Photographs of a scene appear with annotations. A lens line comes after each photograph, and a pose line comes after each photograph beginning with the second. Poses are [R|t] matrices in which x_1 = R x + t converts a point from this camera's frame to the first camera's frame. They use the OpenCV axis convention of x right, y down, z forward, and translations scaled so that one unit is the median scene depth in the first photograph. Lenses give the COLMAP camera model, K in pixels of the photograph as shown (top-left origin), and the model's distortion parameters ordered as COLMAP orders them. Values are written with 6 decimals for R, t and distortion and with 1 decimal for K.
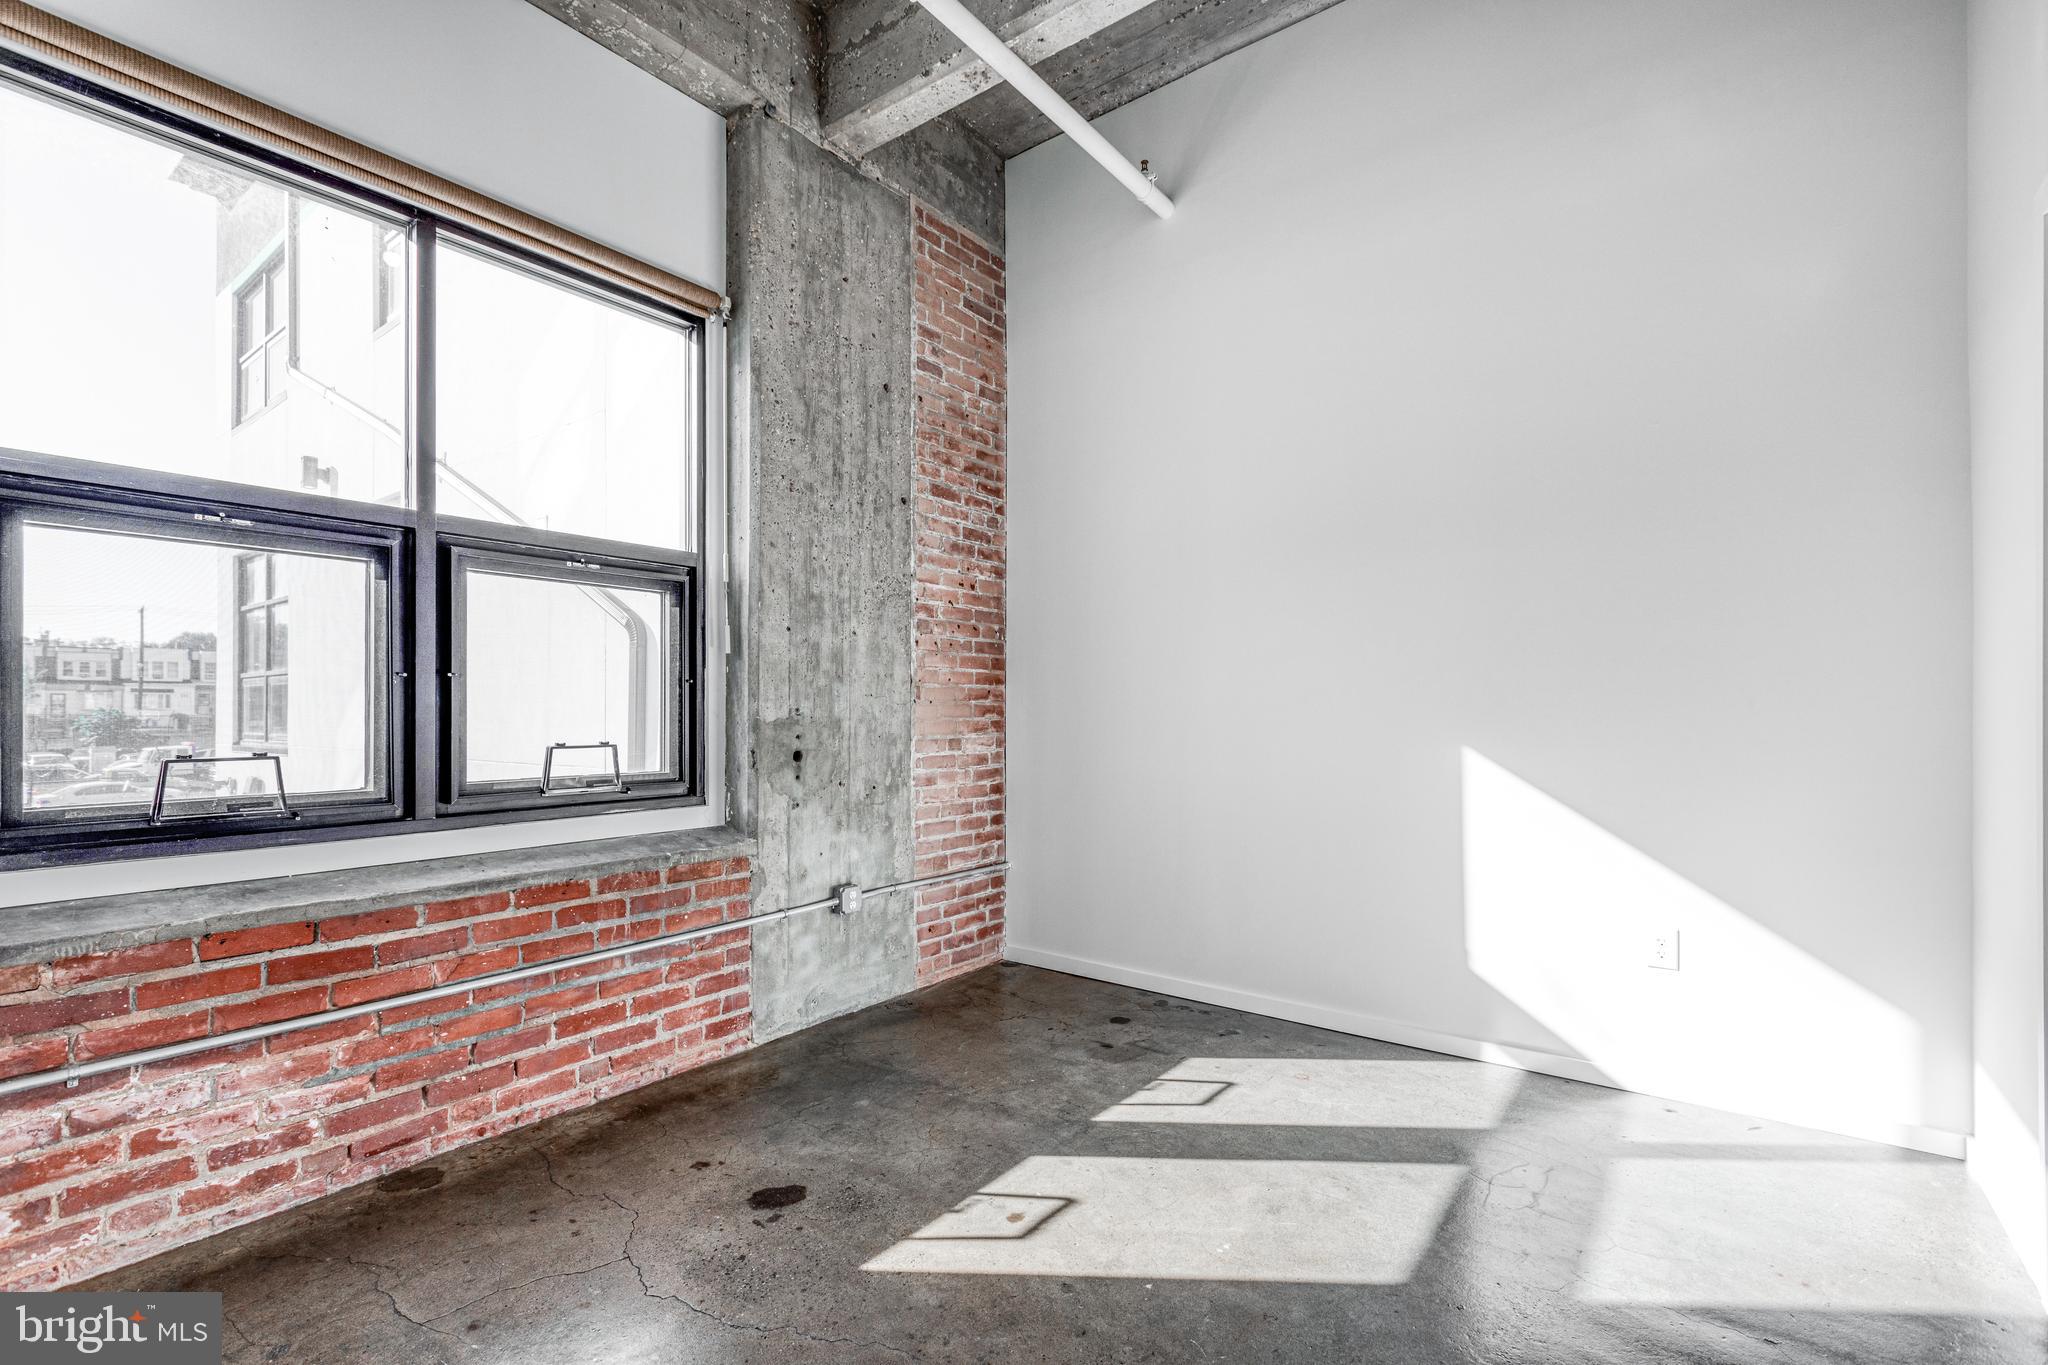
lens RADIAL K [[916.6, 0, 1016.1], [0, 916.6, 698.5], [0, 0, 1]] dist [-0.000751, 0.000936]
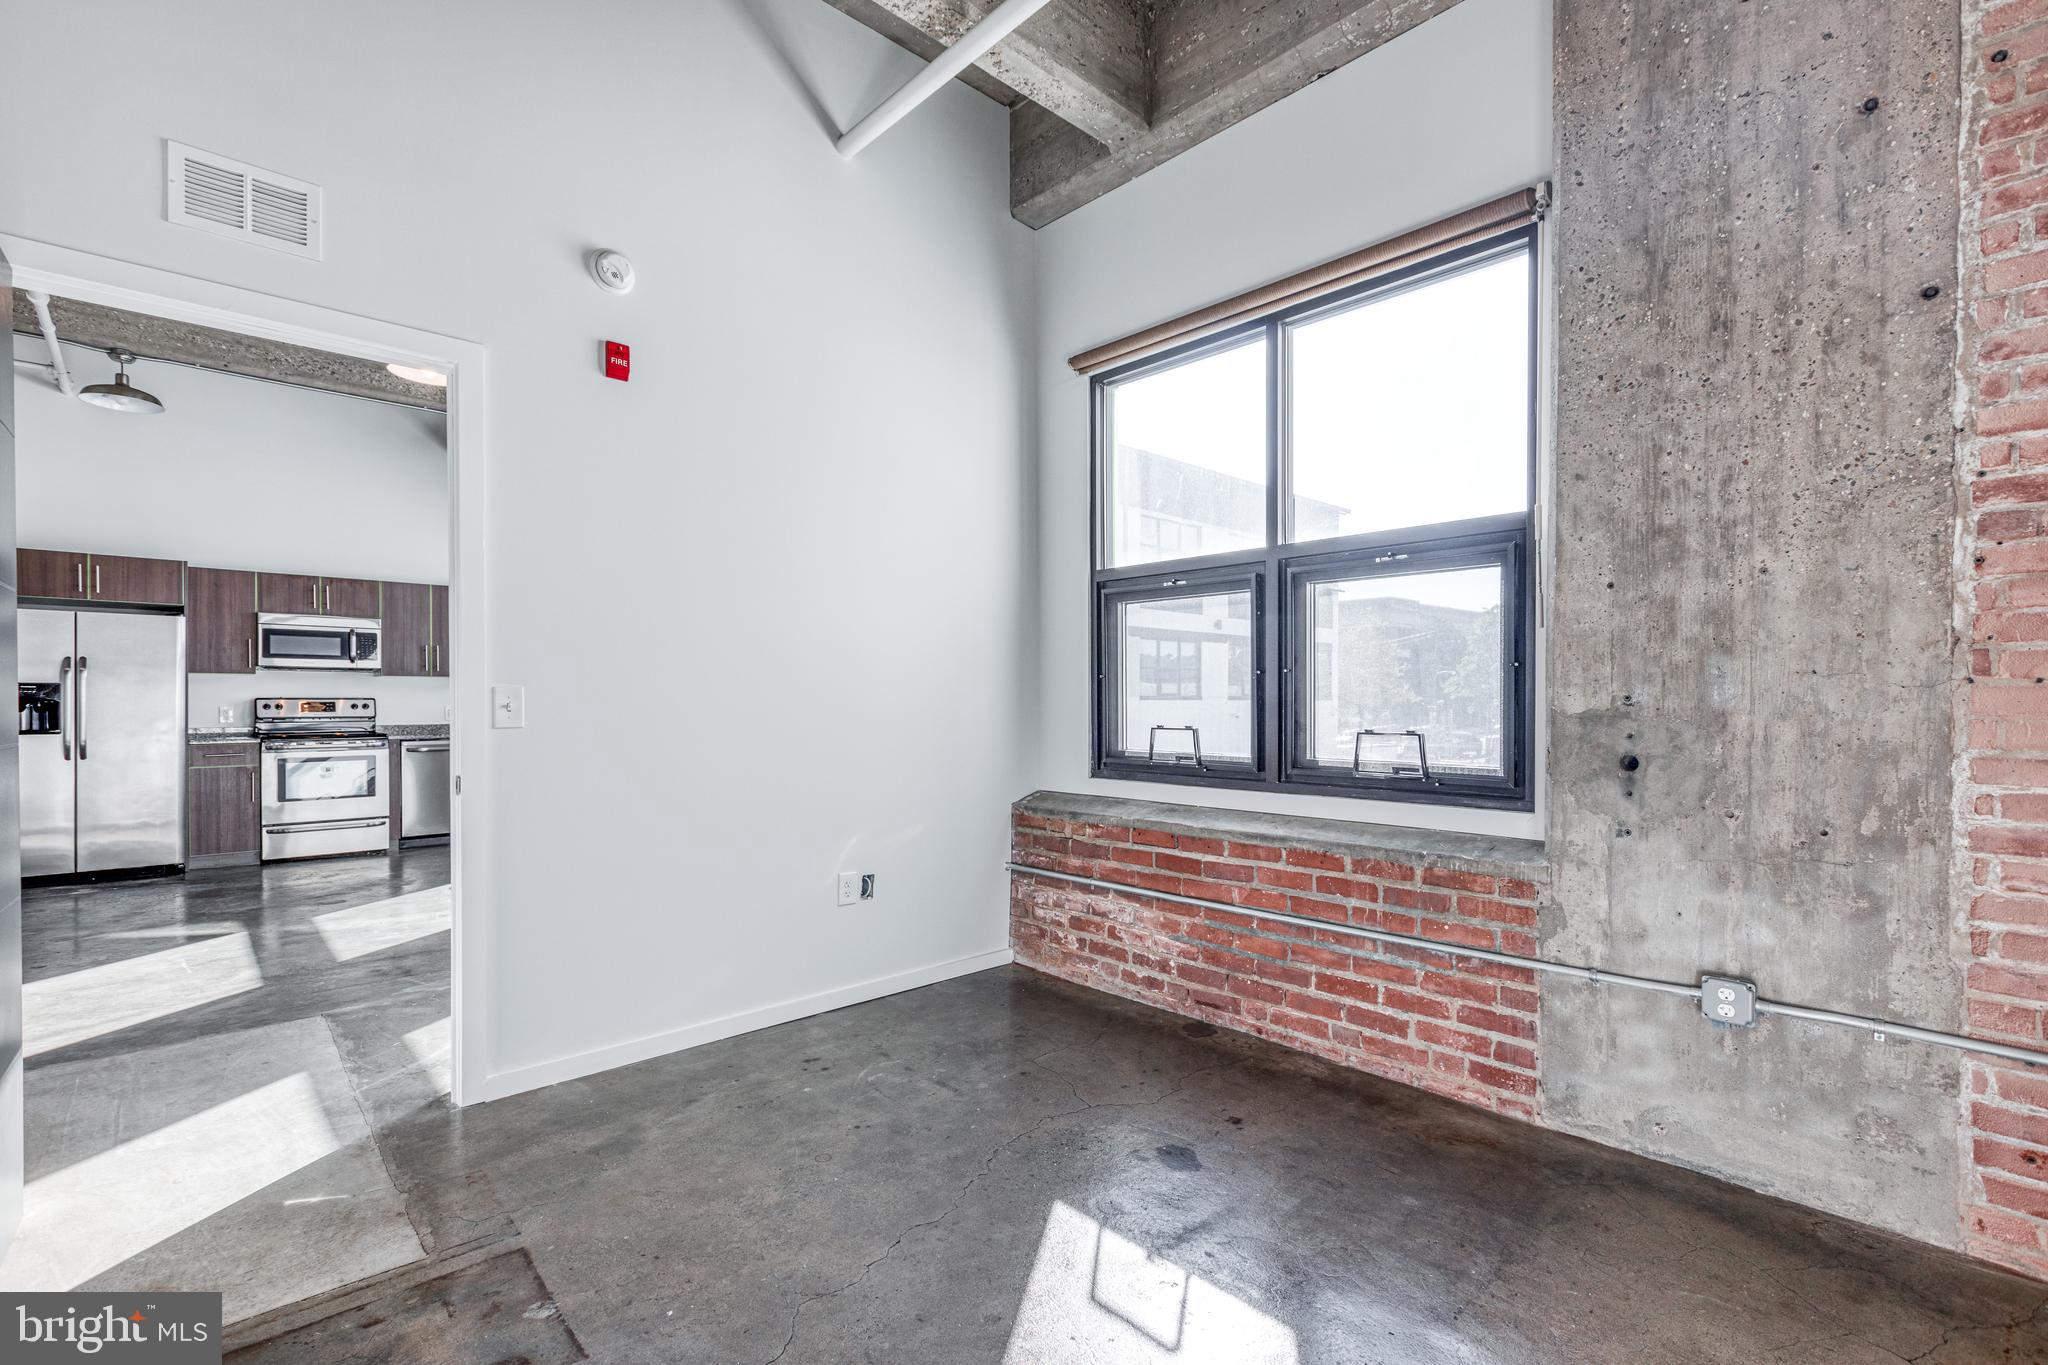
lens RADIAL K [[916.6, 0, 1019.1], [0, 916.6, 701.3], [0, 0, 1]] dist [-0.000751, 0.000936]
pose [[-0.158496, 0.002955, -0.987355, 0.585770], [0.014931, 0.999888, 0.000595, 0.008272], [0.987247, -0.014648, -0.158522, 0.713758]]
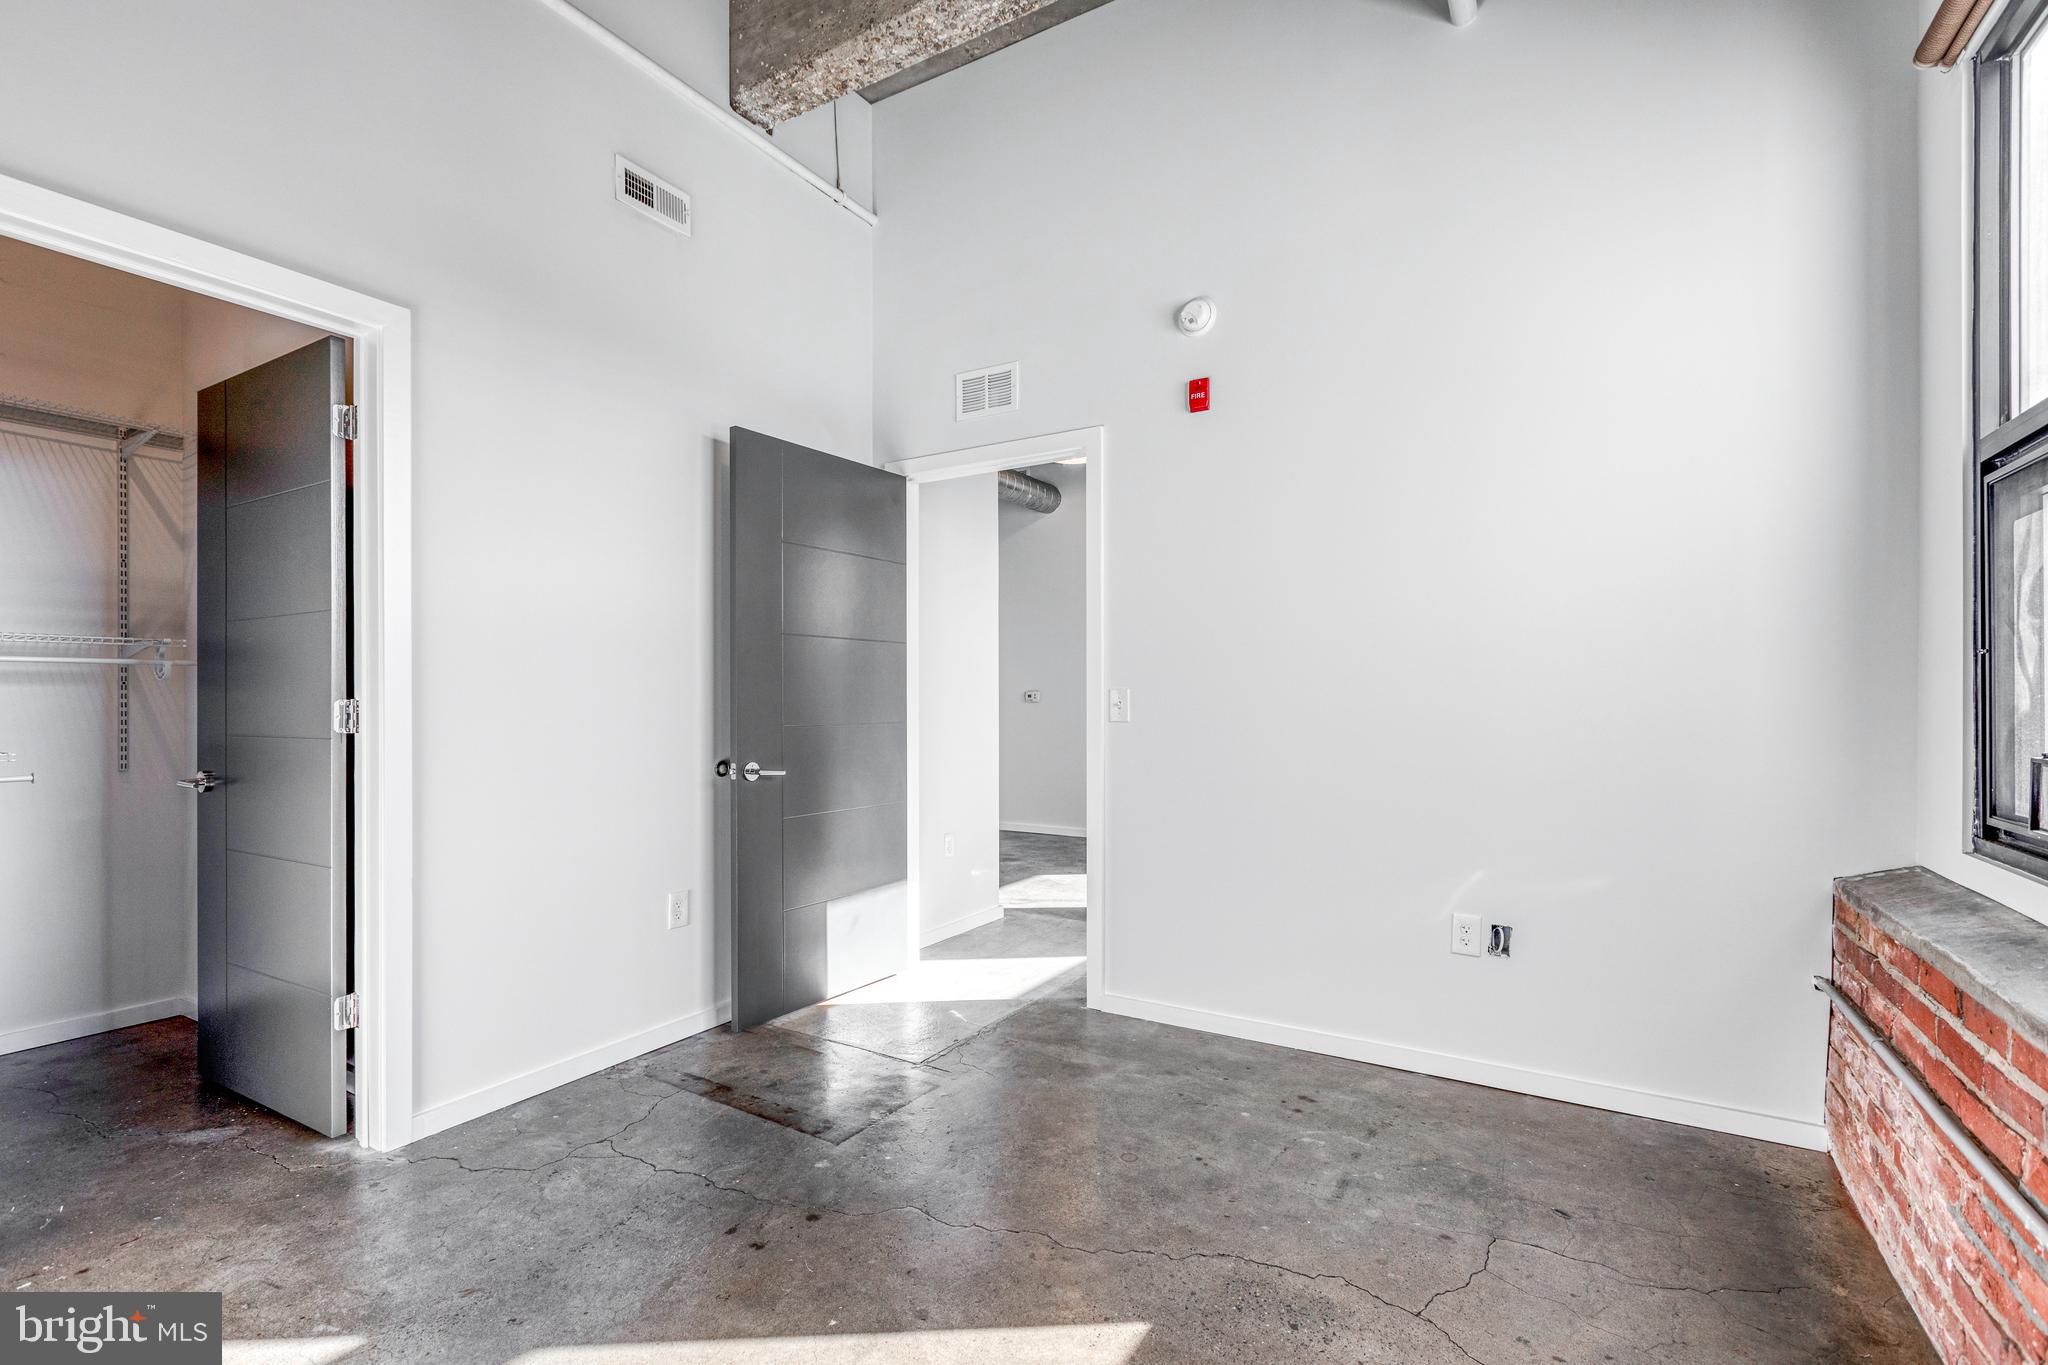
lens RADIAL K [[916.6, 0, 1011.5], [0, 916.6, 693.1], [0, 0, 1]] dist [-0.000751, 0.000936]
pose [[-0.993767, 0.001987, -0.111460, 0.040686], [0.004451, 0.999751, -0.021863, 0.016489], [0.111389, -0.022223, -0.993528, 1.182234]]
